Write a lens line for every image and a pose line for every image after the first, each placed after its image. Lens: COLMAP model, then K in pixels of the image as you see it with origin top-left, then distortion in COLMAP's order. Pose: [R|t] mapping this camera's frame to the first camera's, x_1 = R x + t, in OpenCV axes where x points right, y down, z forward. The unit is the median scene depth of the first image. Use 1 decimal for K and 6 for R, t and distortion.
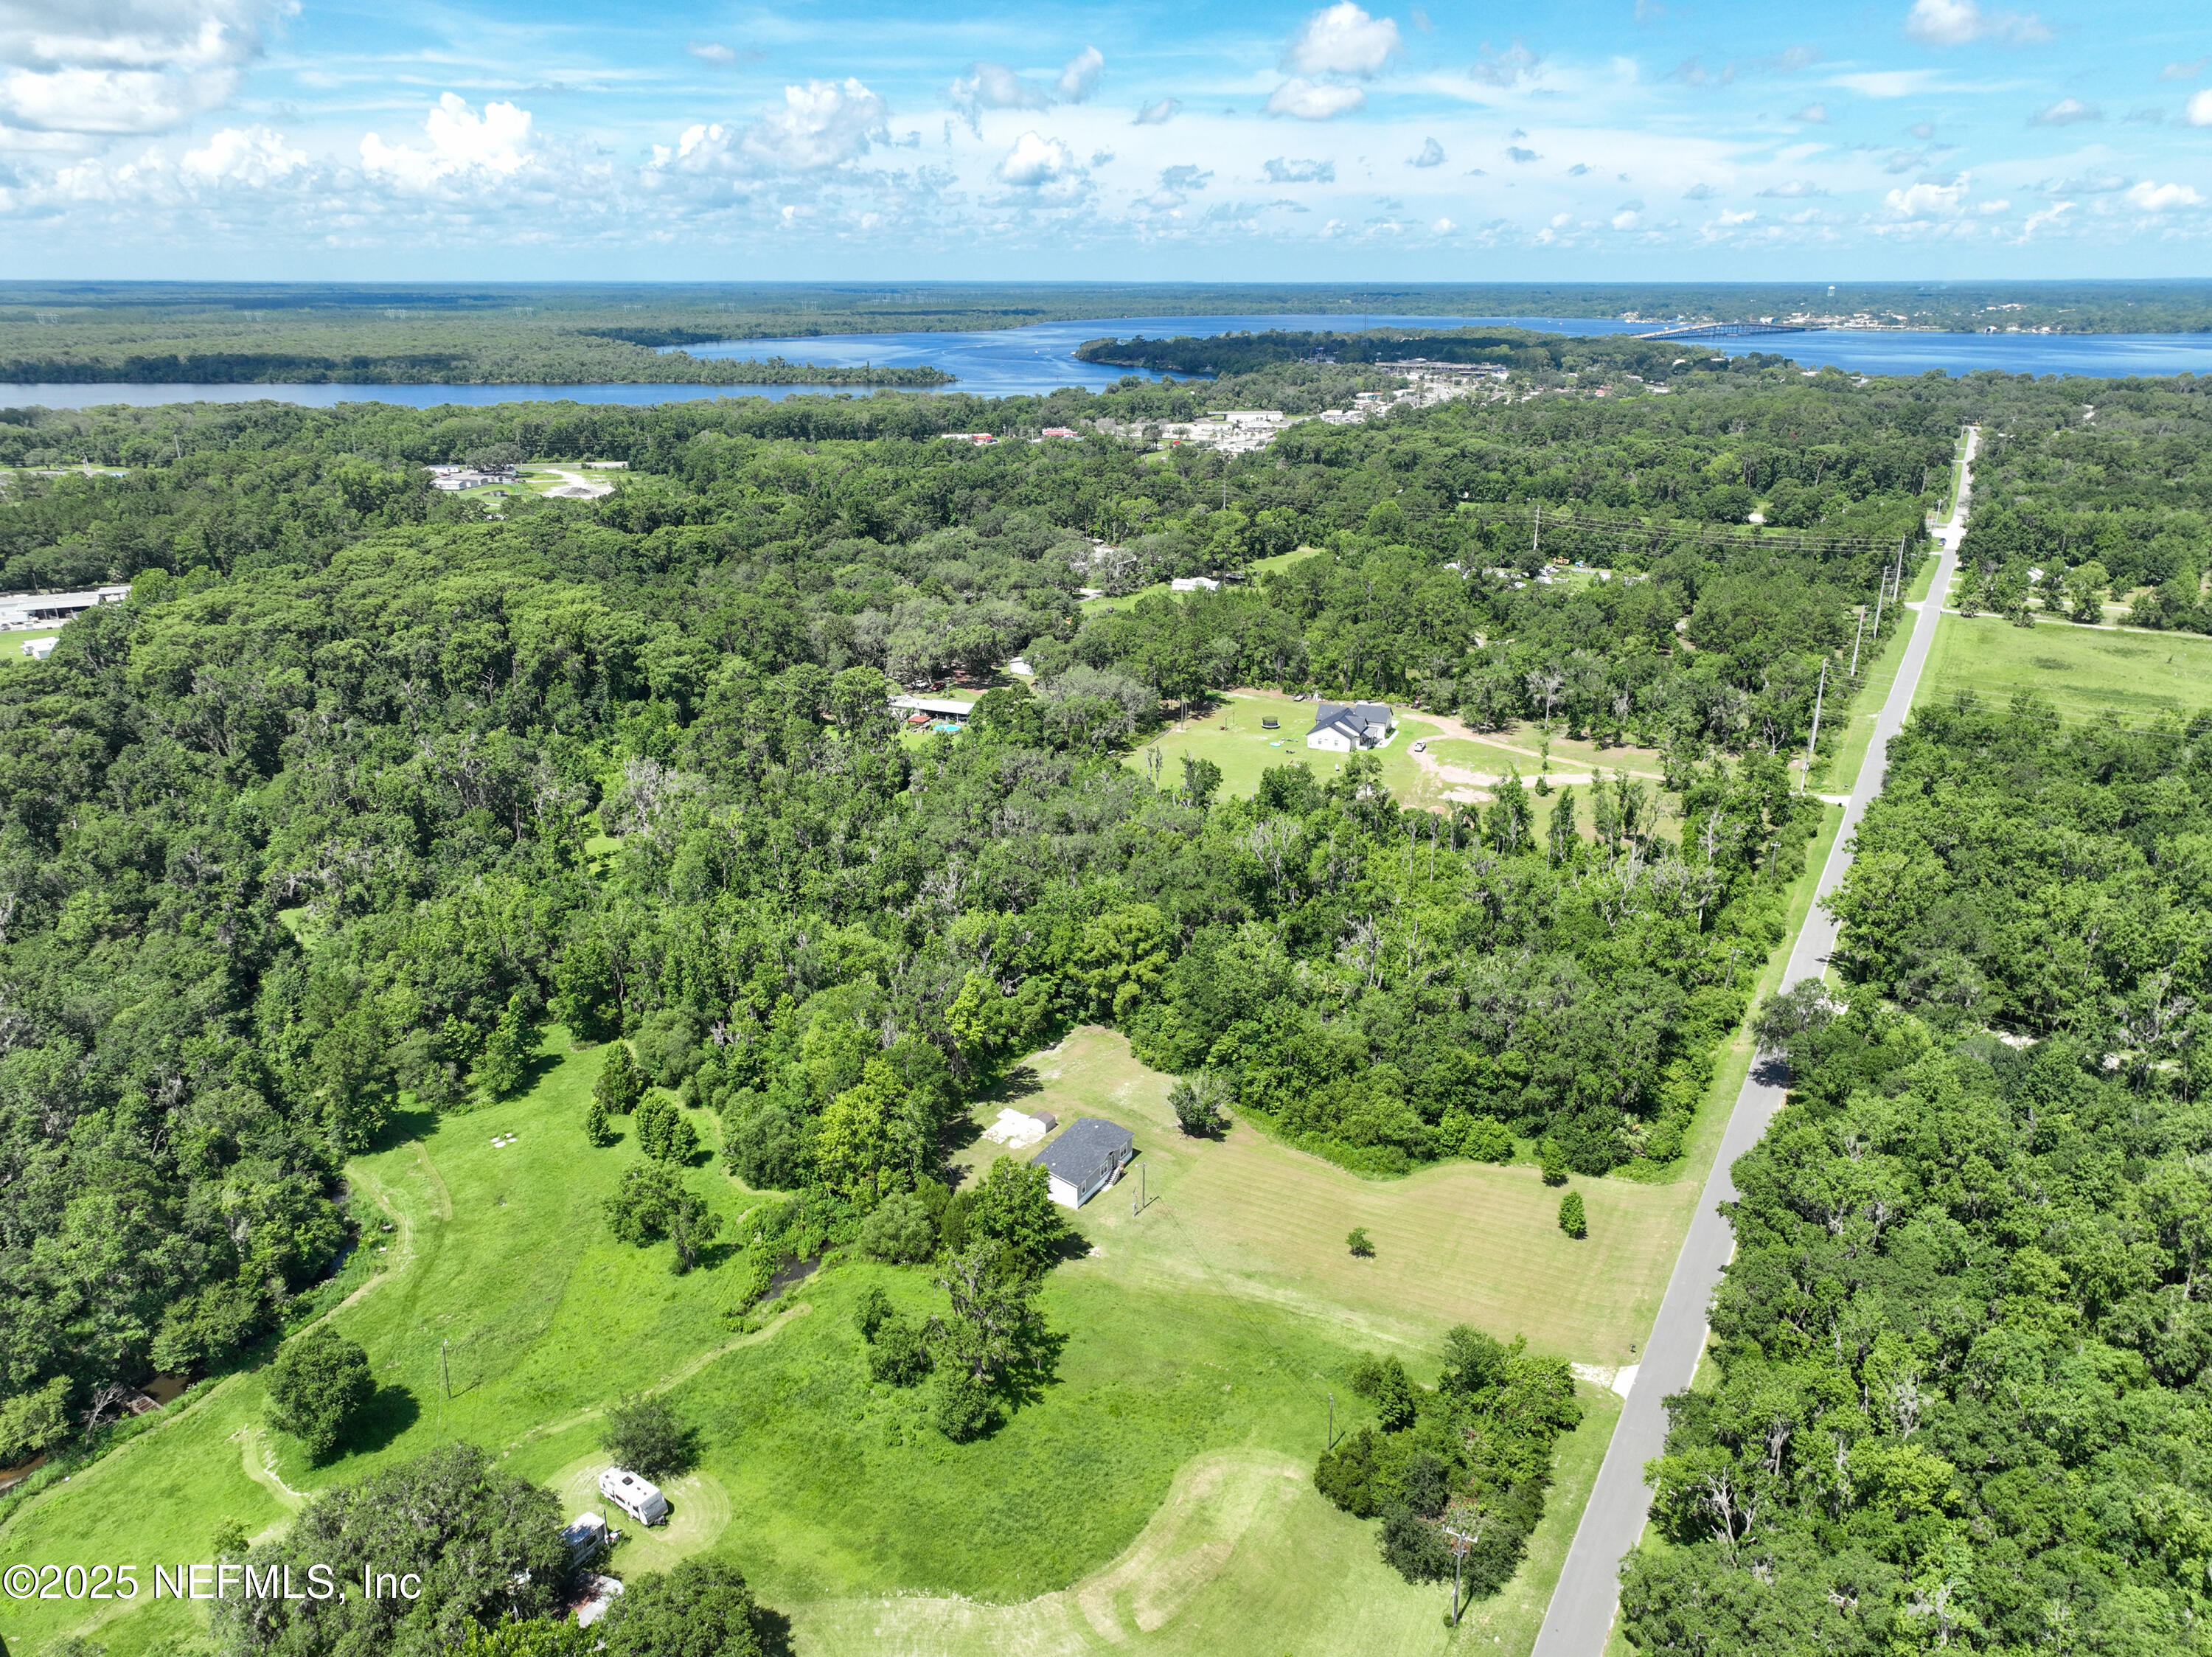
lens RADIAL K [[1548.8, 0, 1106.0], [0, 1548.8, 828.5], [0, 0, 1]] dist [0.000428, 0.014058]
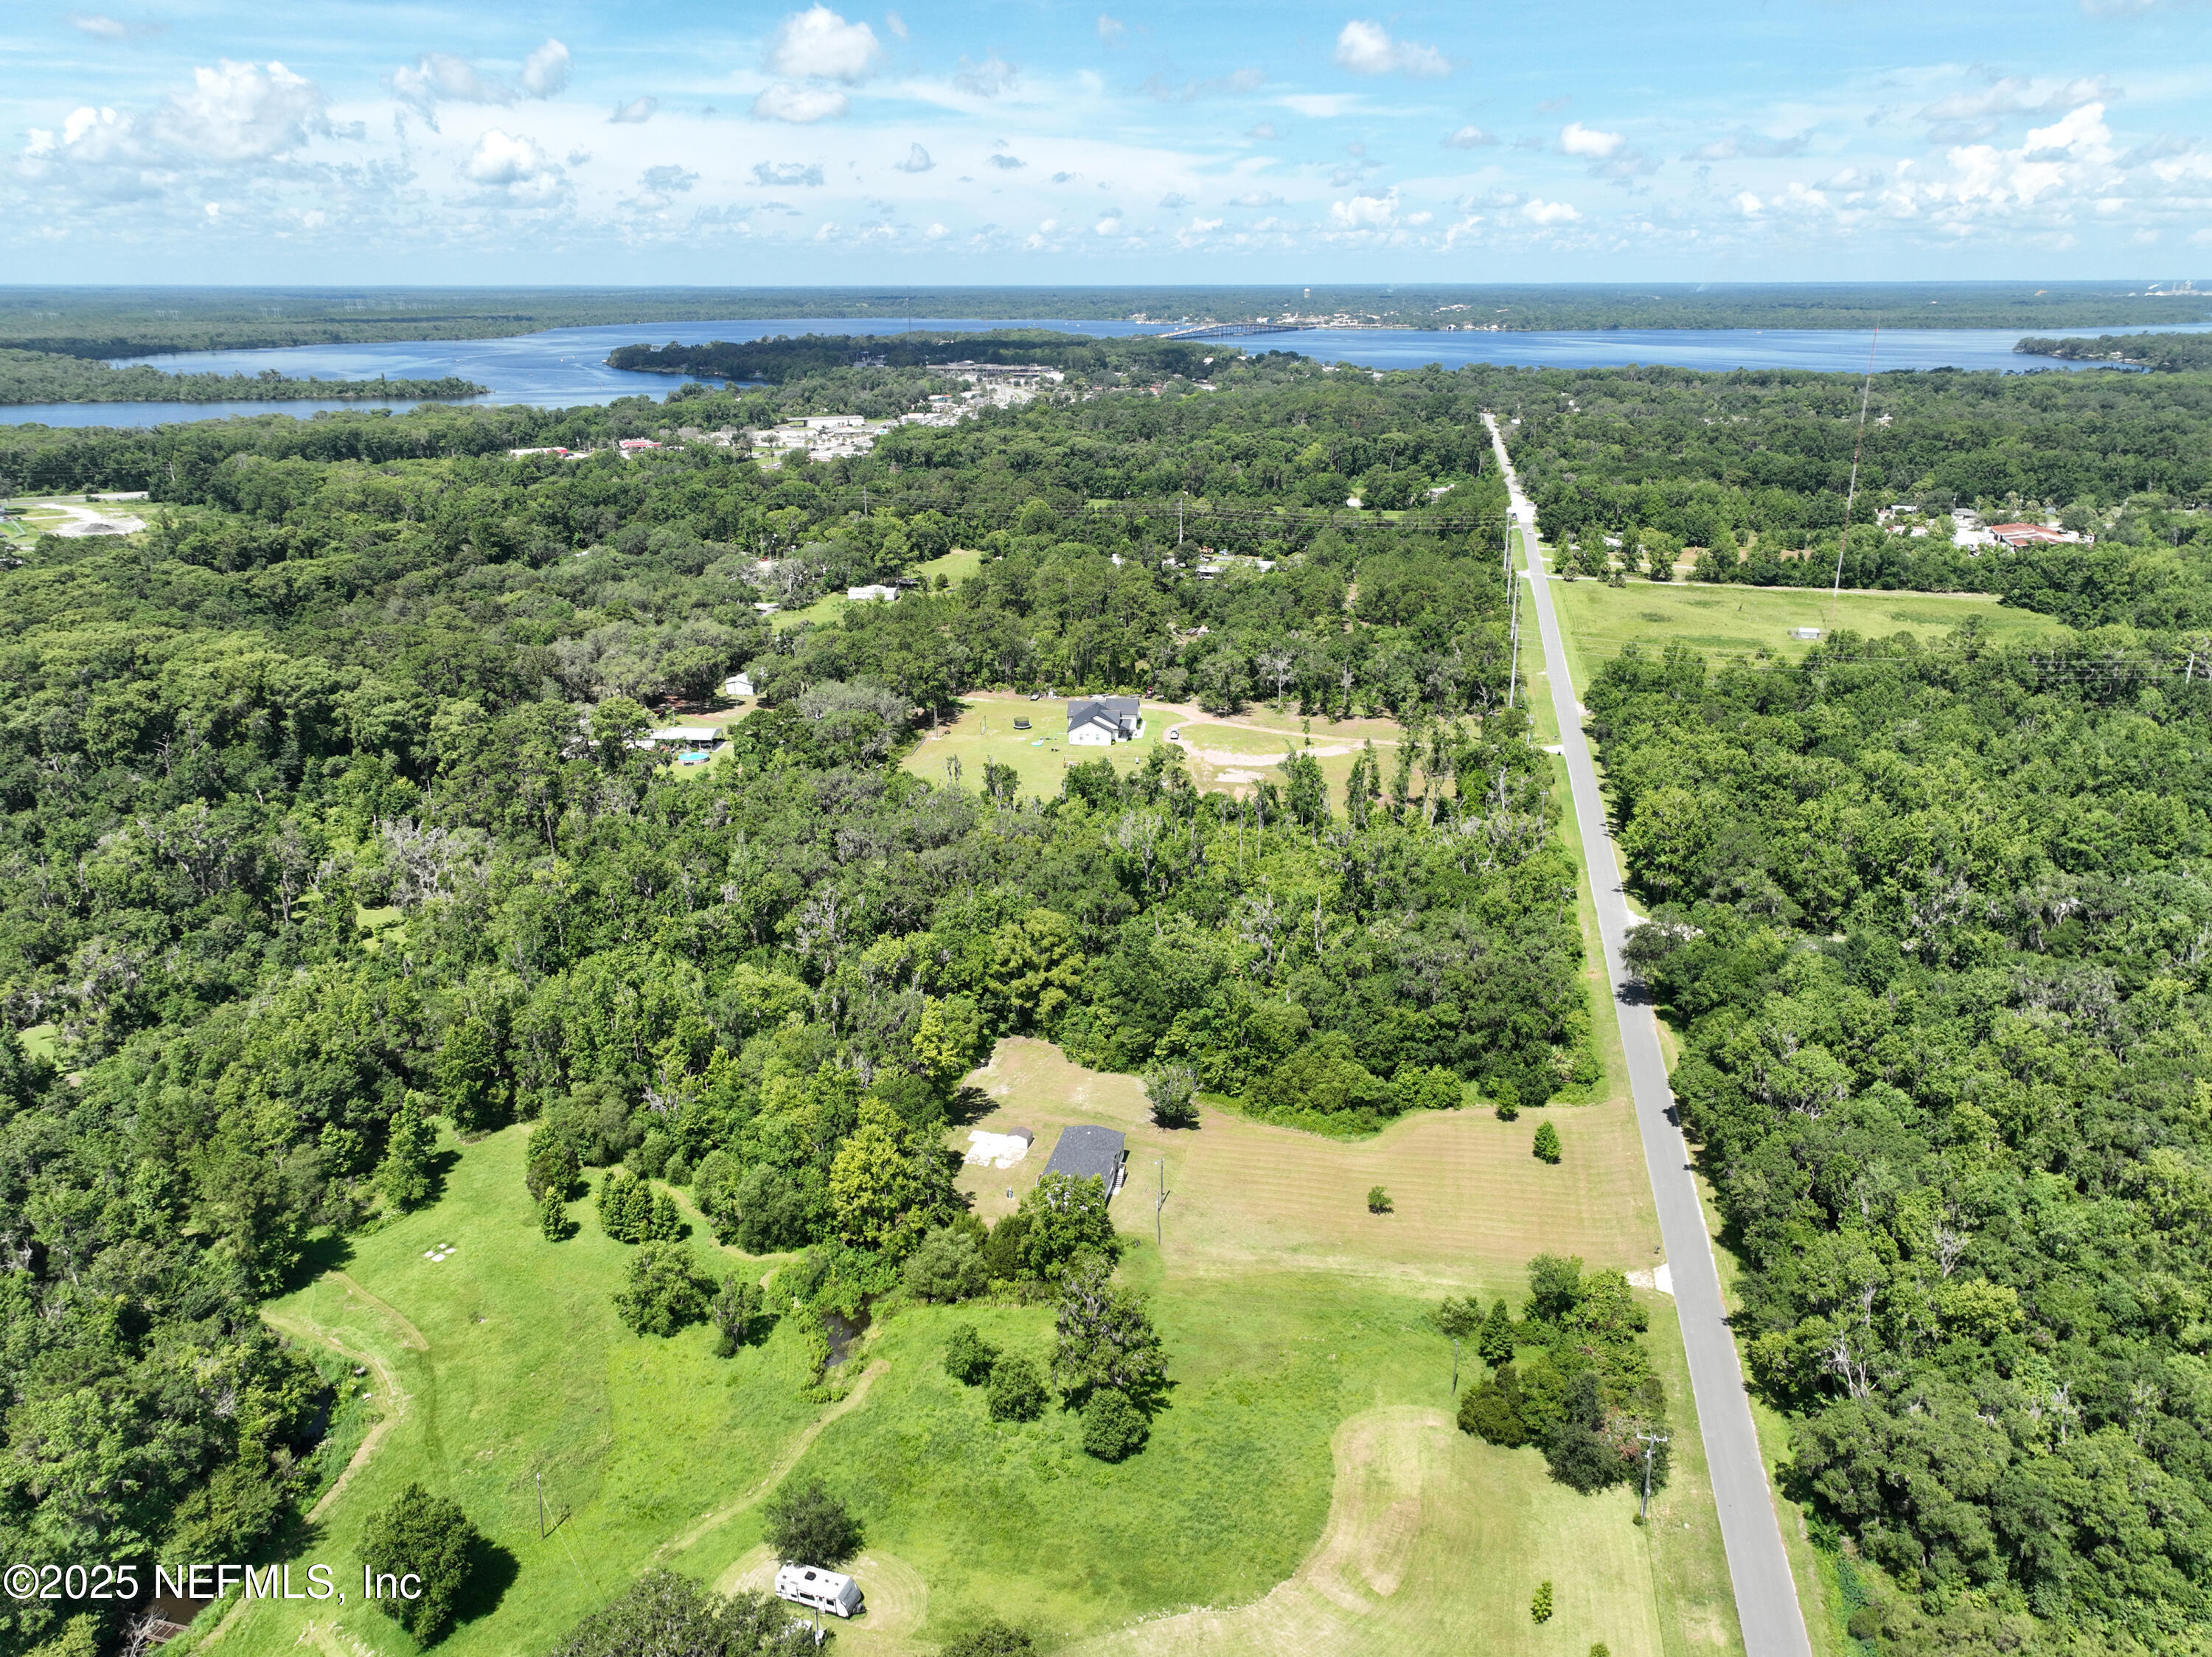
lens RADIAL K [[1548.8, 0, 1106.0], [0, 1548.8, 828.5], [0, 0, 1]] dist [0.000428, 0.014058]
pose [[0.954968, -0.100655, 0.279113, -0.146179], [0.101263, 0.994784, 0.012278, -0.007831], [-0.278893, 0.016538, 0.960180, 0.020539]]
